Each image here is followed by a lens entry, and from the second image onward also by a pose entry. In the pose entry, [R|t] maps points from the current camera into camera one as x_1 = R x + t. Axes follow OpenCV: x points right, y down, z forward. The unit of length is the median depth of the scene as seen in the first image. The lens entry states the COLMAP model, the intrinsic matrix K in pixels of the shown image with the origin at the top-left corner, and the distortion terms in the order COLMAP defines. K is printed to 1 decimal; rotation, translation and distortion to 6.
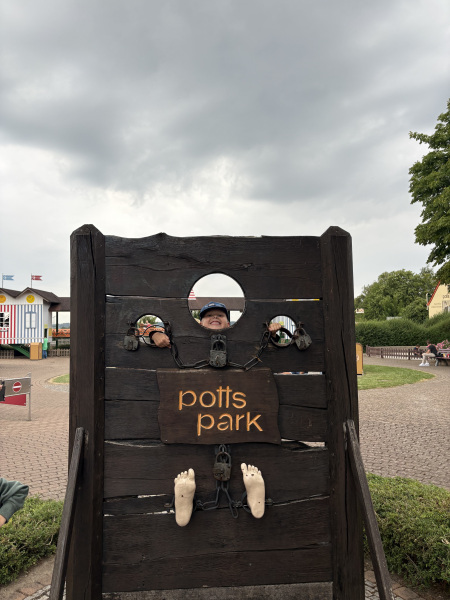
lens RADIAL K [[451.4, 0, 225.2], [0, 451.4, 298.3], [0, 0, 1]] dist [0.049111, -0.060703]
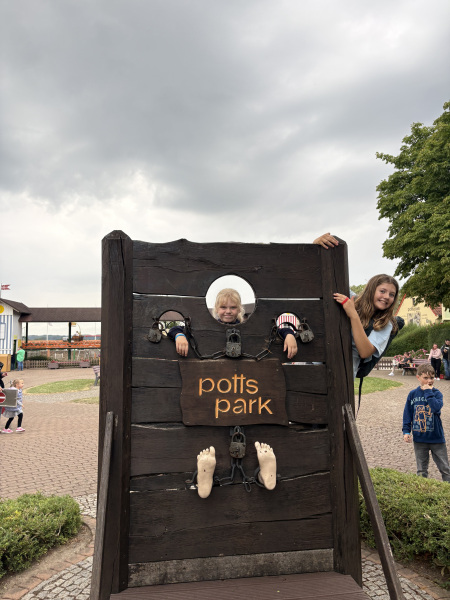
lens RADIAL K [[452.5, 0, 224.9], [0, 452.5, 294.6], [0, 0, 1]] dist [0.051350, -0.063484]
pose [[0.997673, 0.007645, 0.067756, -0.113580], [-0.005132, 0.999295, -0.037191, 0.037072], [-0.067992, 0.036757, 0.997008, -0.133452]]
